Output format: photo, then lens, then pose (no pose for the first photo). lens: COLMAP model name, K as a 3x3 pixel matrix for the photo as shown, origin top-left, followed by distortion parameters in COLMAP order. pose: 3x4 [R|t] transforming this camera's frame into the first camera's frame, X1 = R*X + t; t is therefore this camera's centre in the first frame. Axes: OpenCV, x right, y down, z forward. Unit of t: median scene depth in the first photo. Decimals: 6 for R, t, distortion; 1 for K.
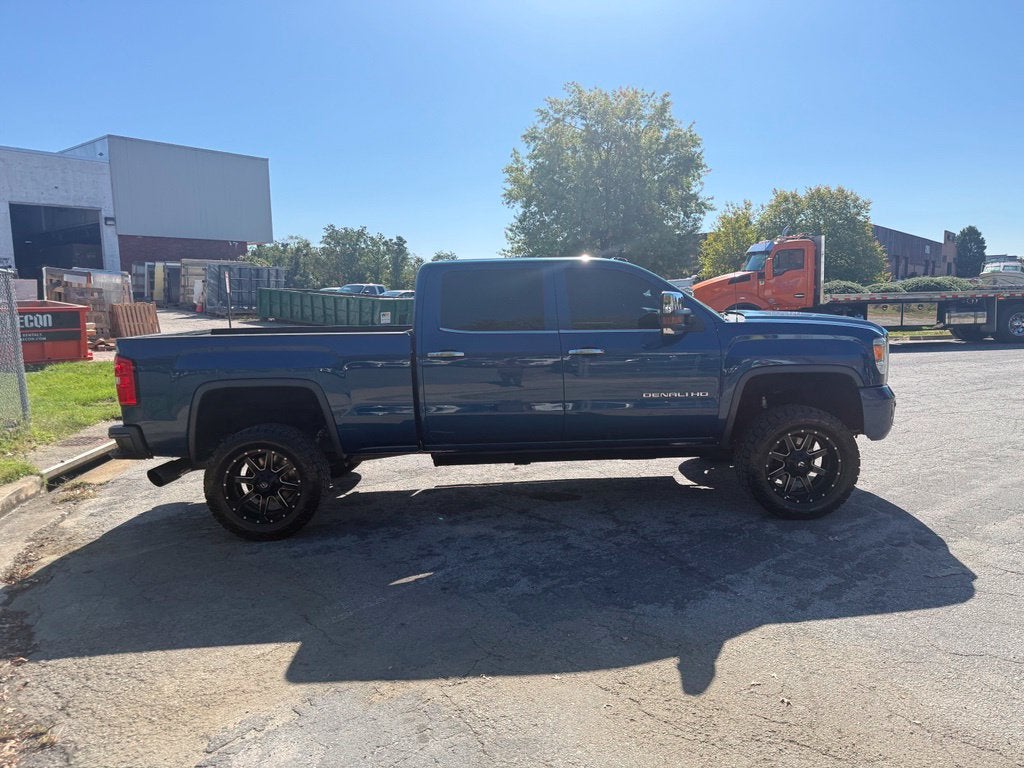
lens RADIAL K [[719.4, 0, 517.5], [0, 719.4, 387.2], [0, 0, 1]] dist [0.062161, -0.080773]
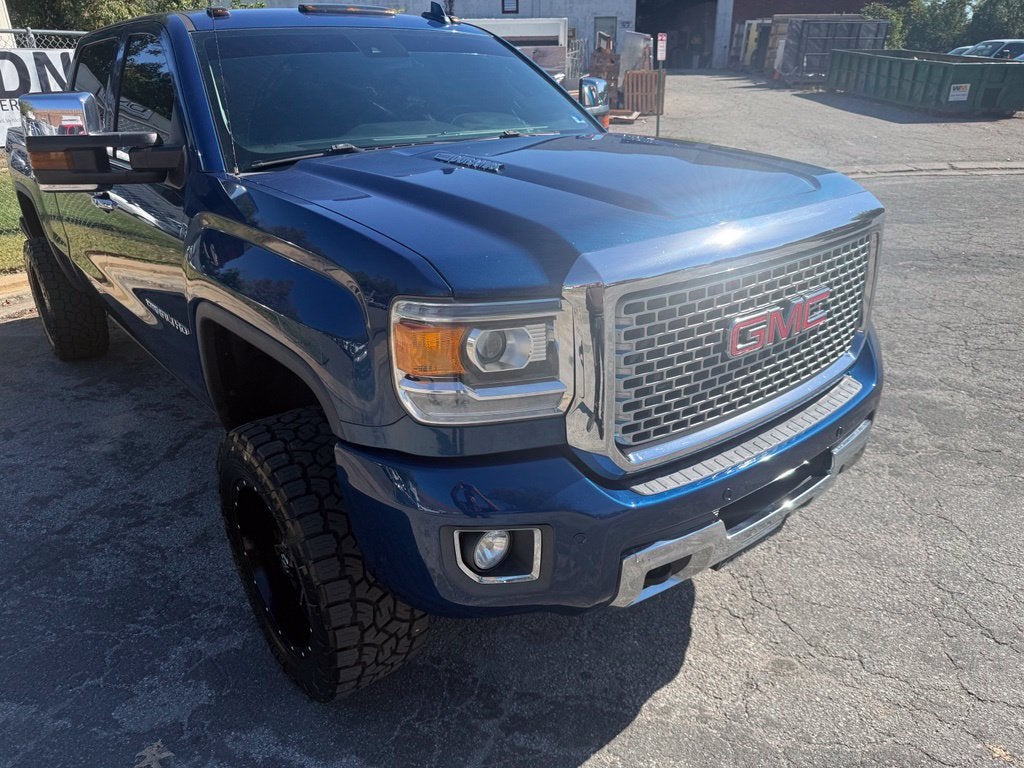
lens RADIAL K [[730.0, 0, 513.9], [0, 730.0, 386.9], [0, 0, 1]] dist [0.019267, -0.028356]
pose [[0.616510, 0.317332, -0.720566, 0.126354], [-0.089991, 0.937585, 0.335910, -0.022843], [0.782187, -0.142247, 0.606588, 0.149854]]
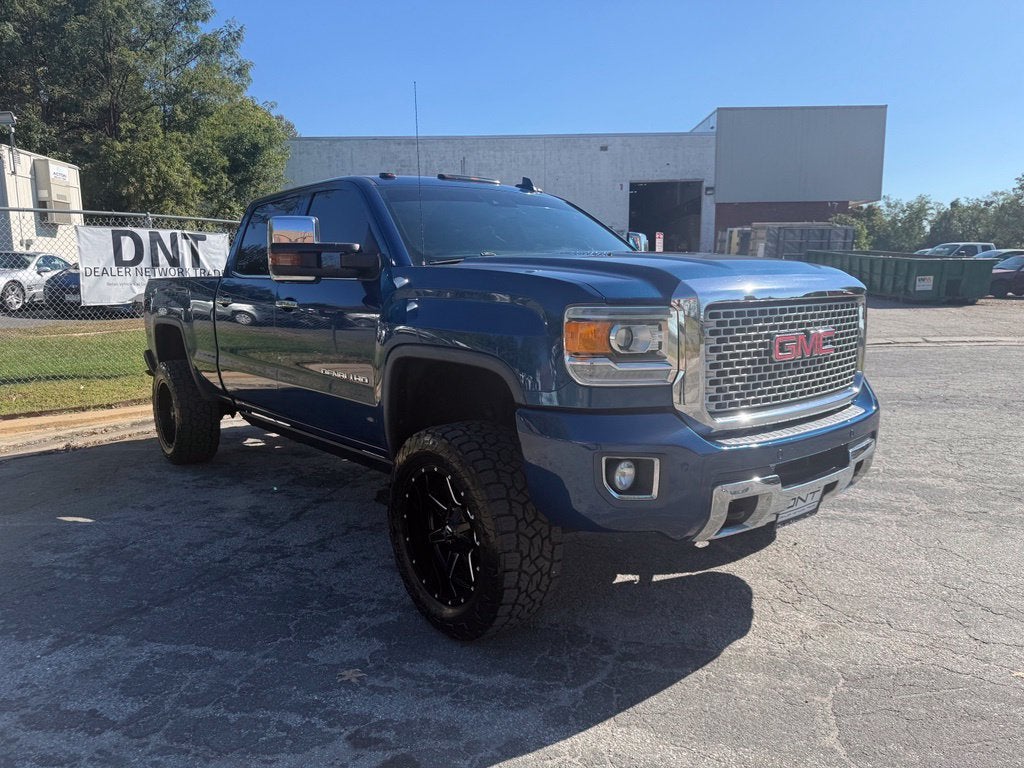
lens RADIAL K [[726.4, 0, 515.4], [0, 726.4, 387.3], [0, 0, 1]] dist [0.026066, -0.038013]
pose [[0.618674, 0.128288, -0.775103, 0.142662], [-0.095465, 0.991543, 0.087913, -0.009079], [0.779826, 0.019606, 0.625689, 0.121092]]
